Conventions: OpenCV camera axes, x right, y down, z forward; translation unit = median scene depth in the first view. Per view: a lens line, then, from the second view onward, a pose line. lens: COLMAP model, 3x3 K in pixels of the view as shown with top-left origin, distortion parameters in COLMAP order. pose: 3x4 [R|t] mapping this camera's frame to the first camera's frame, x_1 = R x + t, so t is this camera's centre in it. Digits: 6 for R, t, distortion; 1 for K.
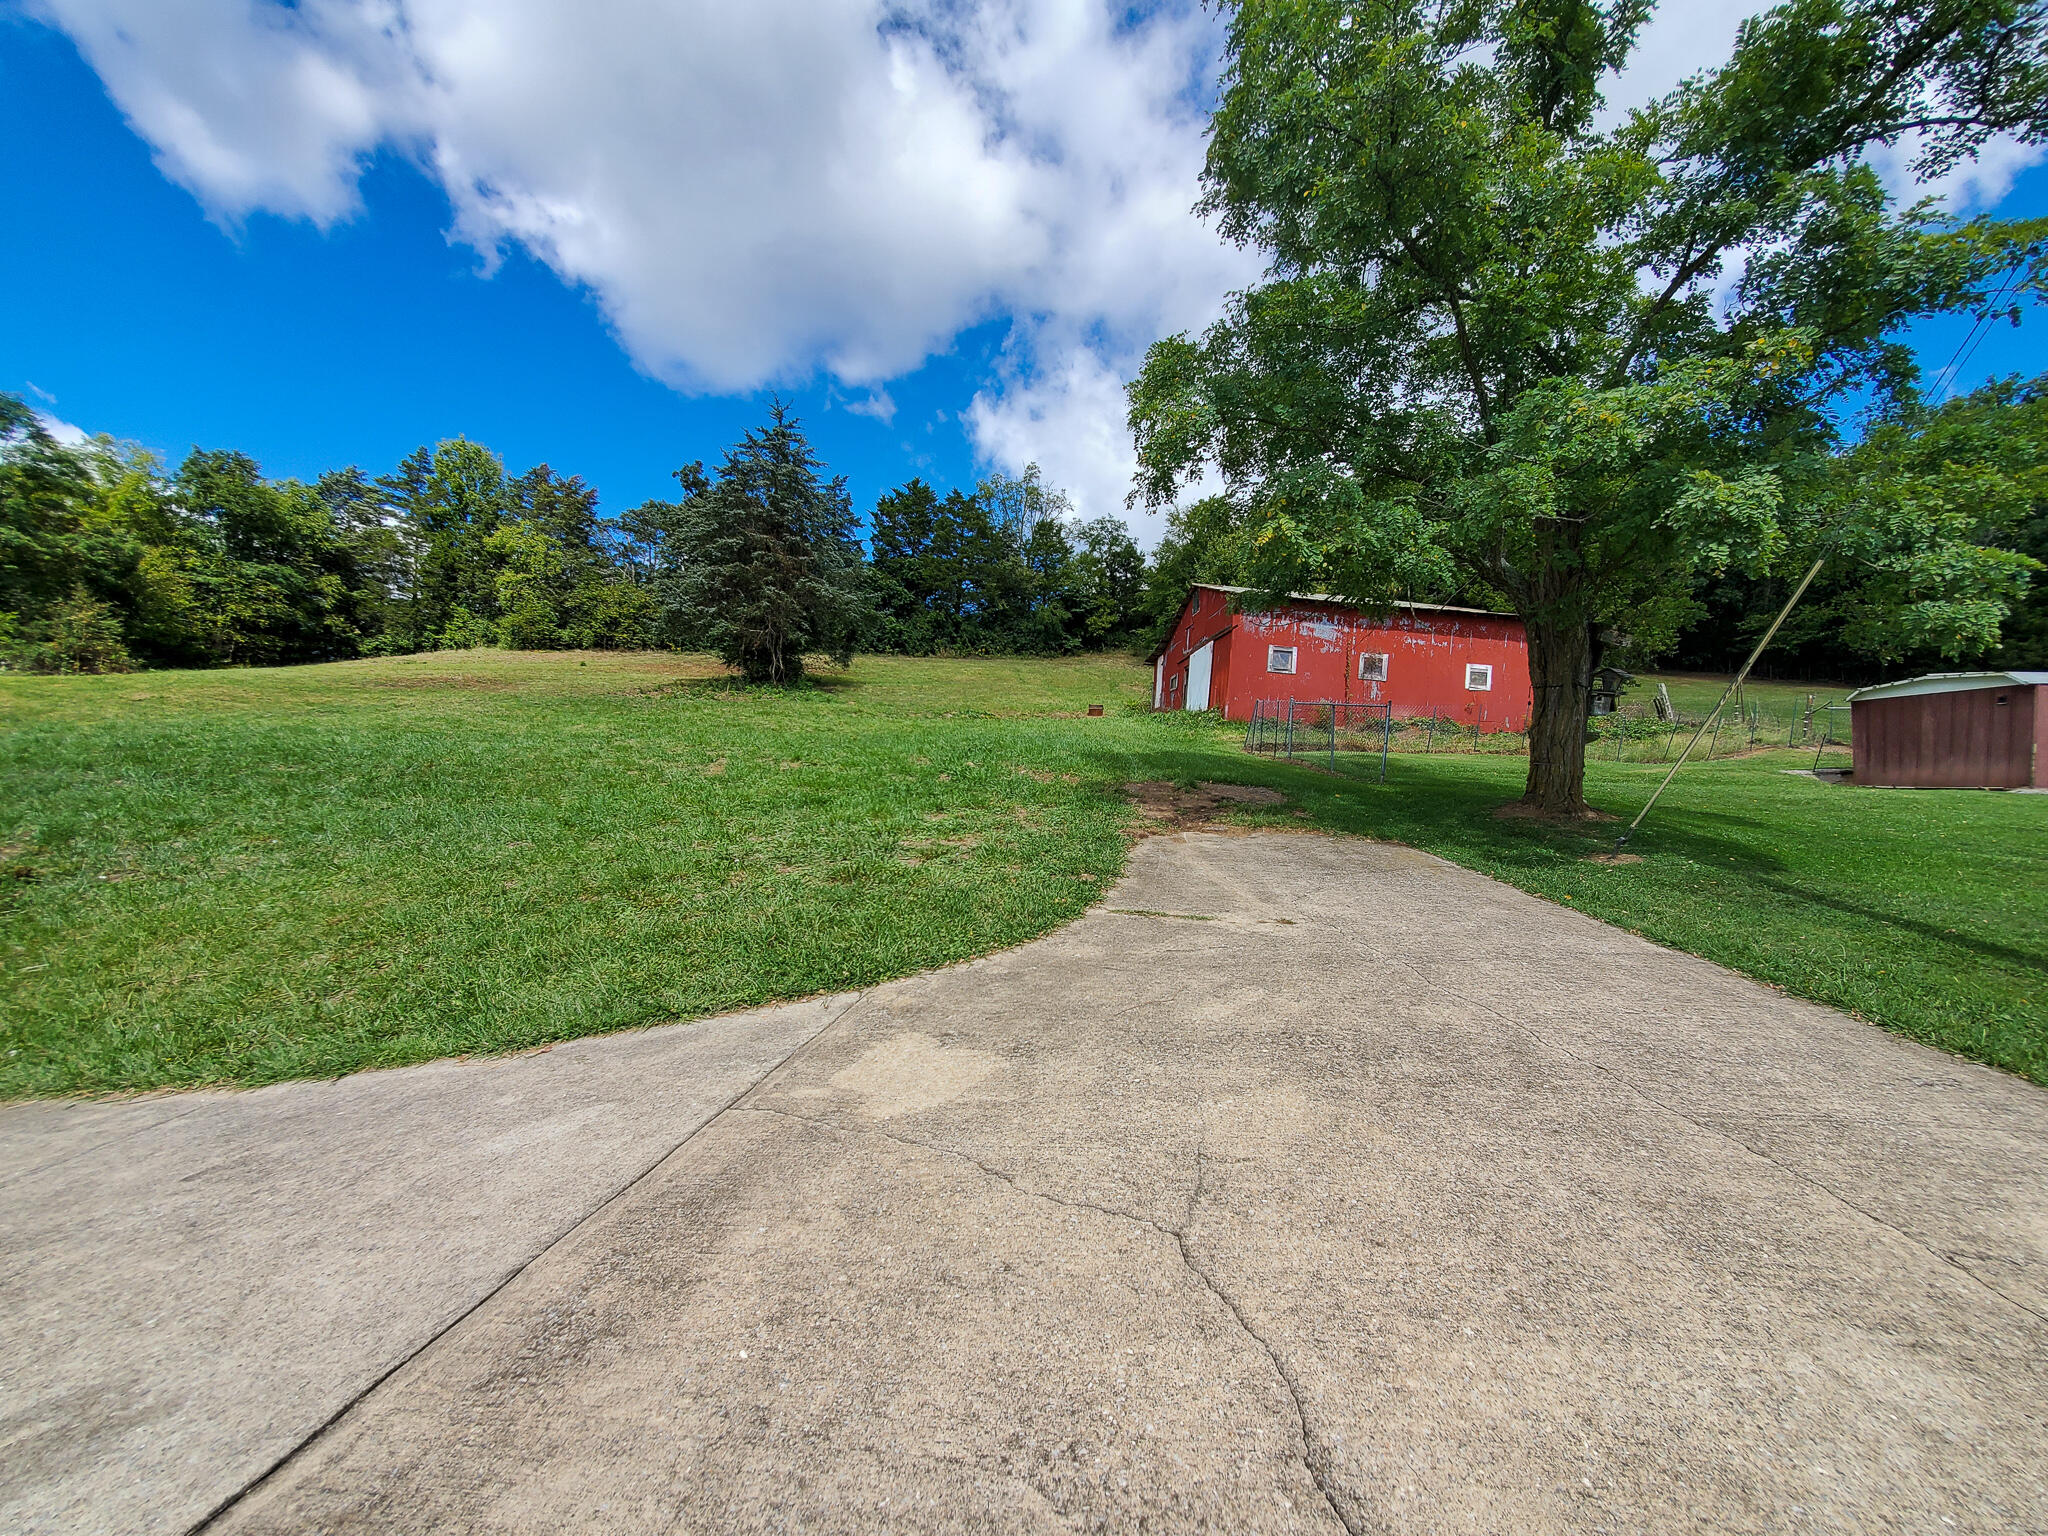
lens RADIAL K [[817.6, 0, 1025.6], [0, 817.6, 810.3], [0, 0, 1]] dist [-0.000995, -0.000792]
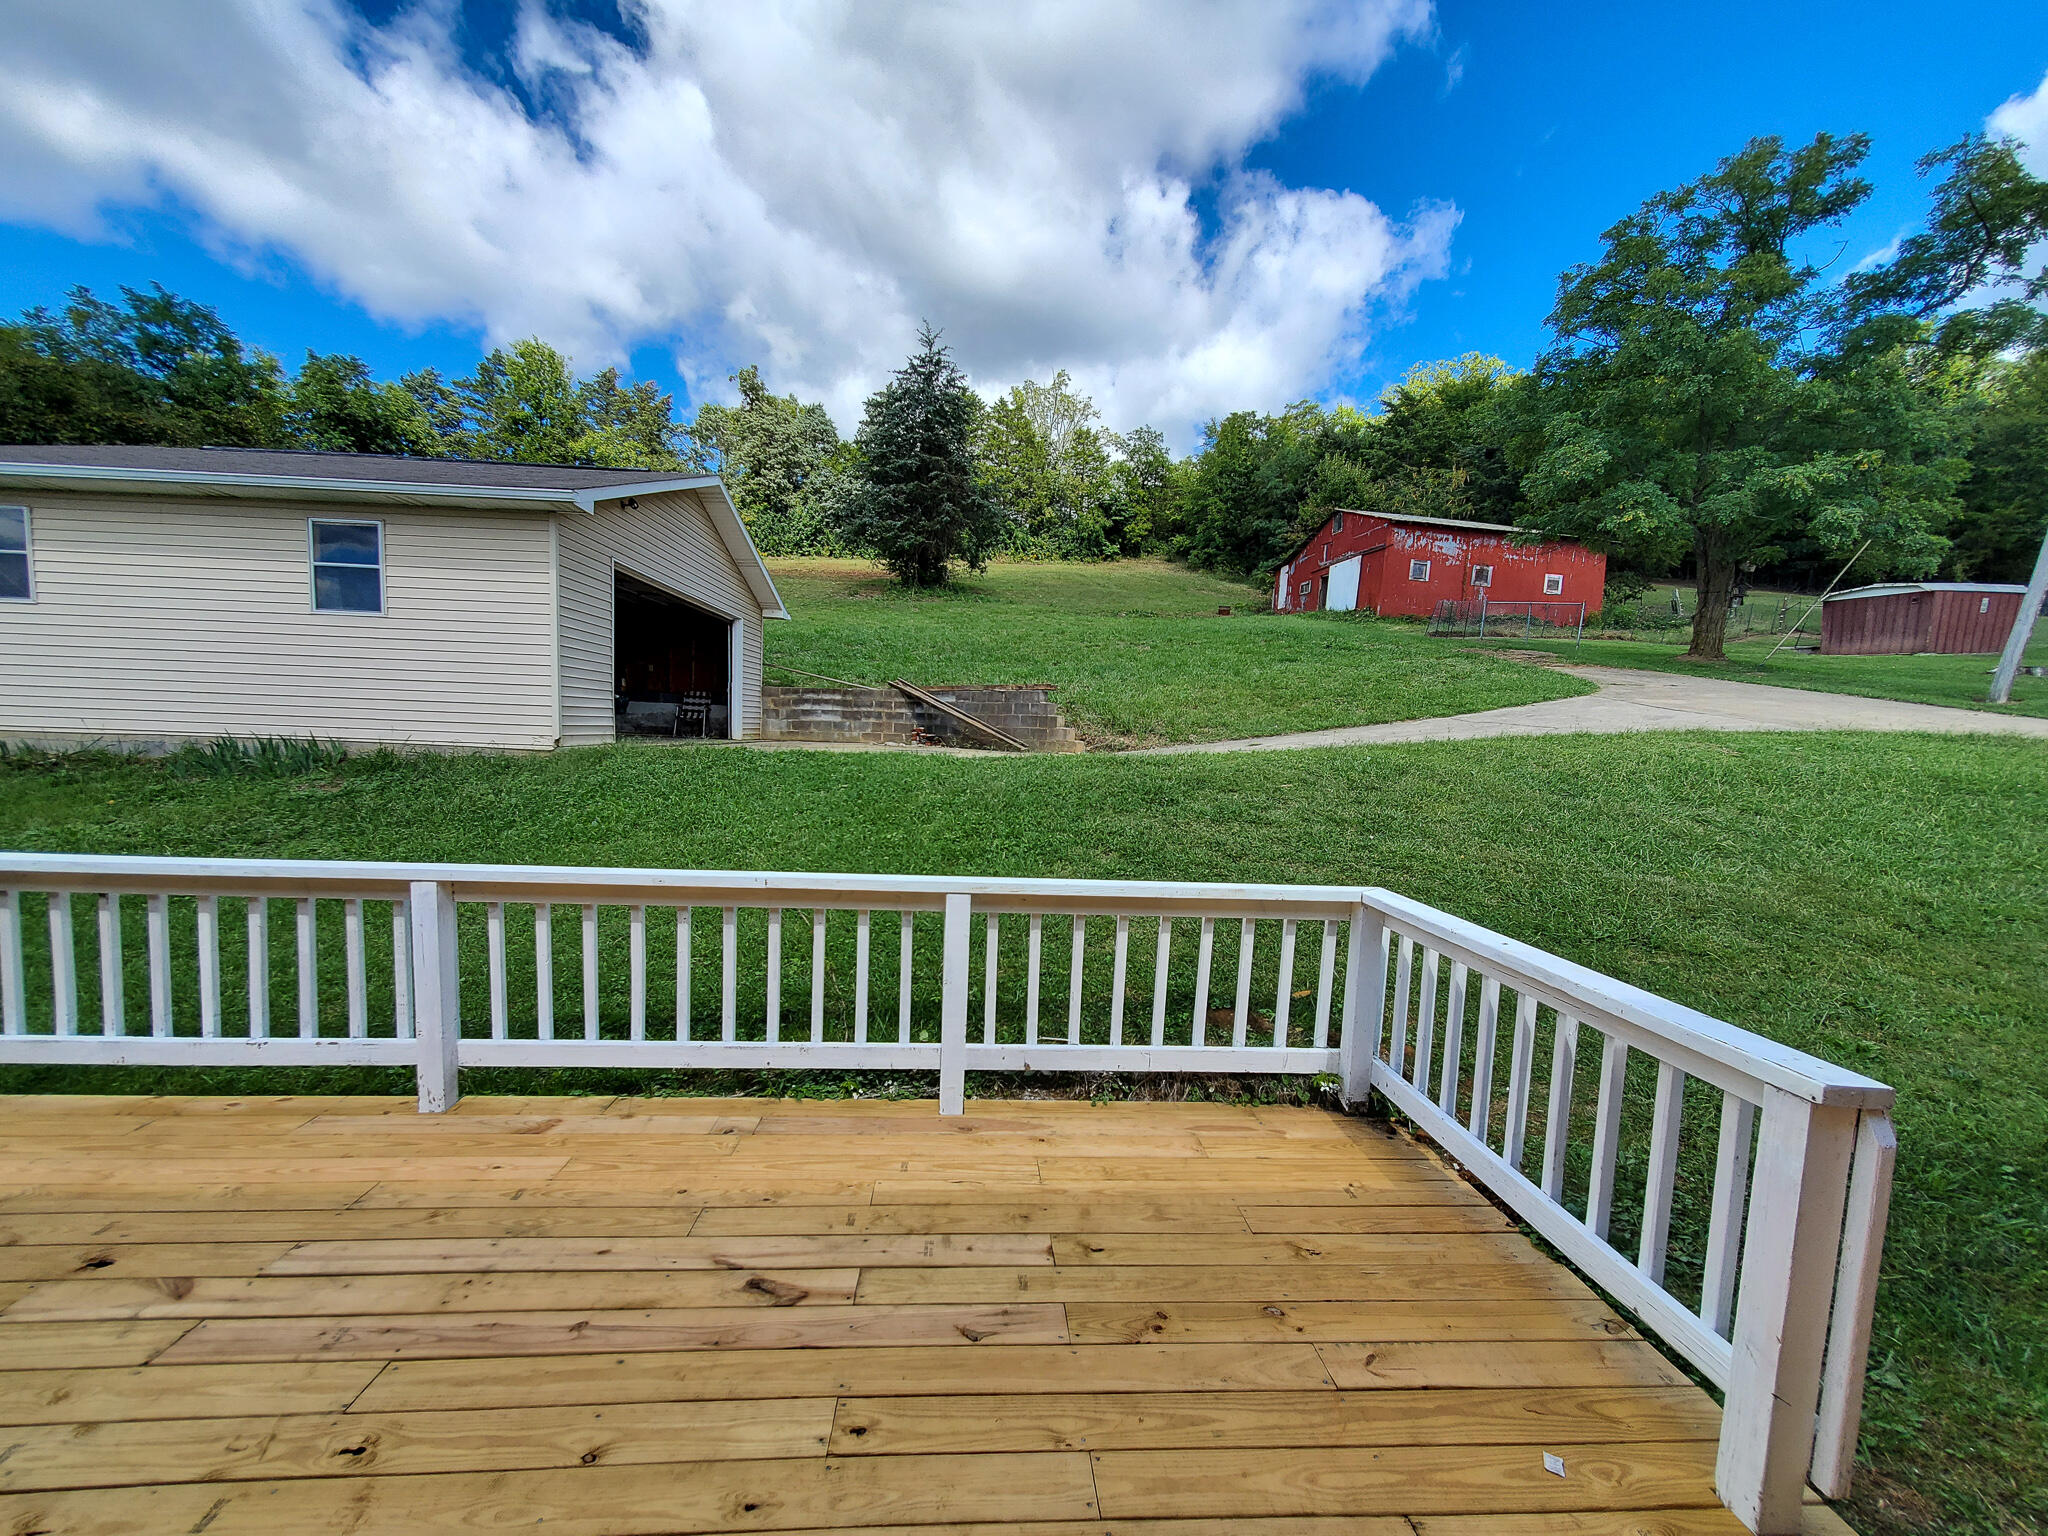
lens RADIAL K [[817.6, 0, 1025.6], [0, 817.6, 810.3], [0, 0, 1]] dist [-0.000995, -0.000792]
pose [[0.997217, -0.018074, 0.072333, -0.179565], [0.009758, 0.993467, 0.113703, 0.020122], [-0.073915, -0.112681, 0.990878, -0.136941]]
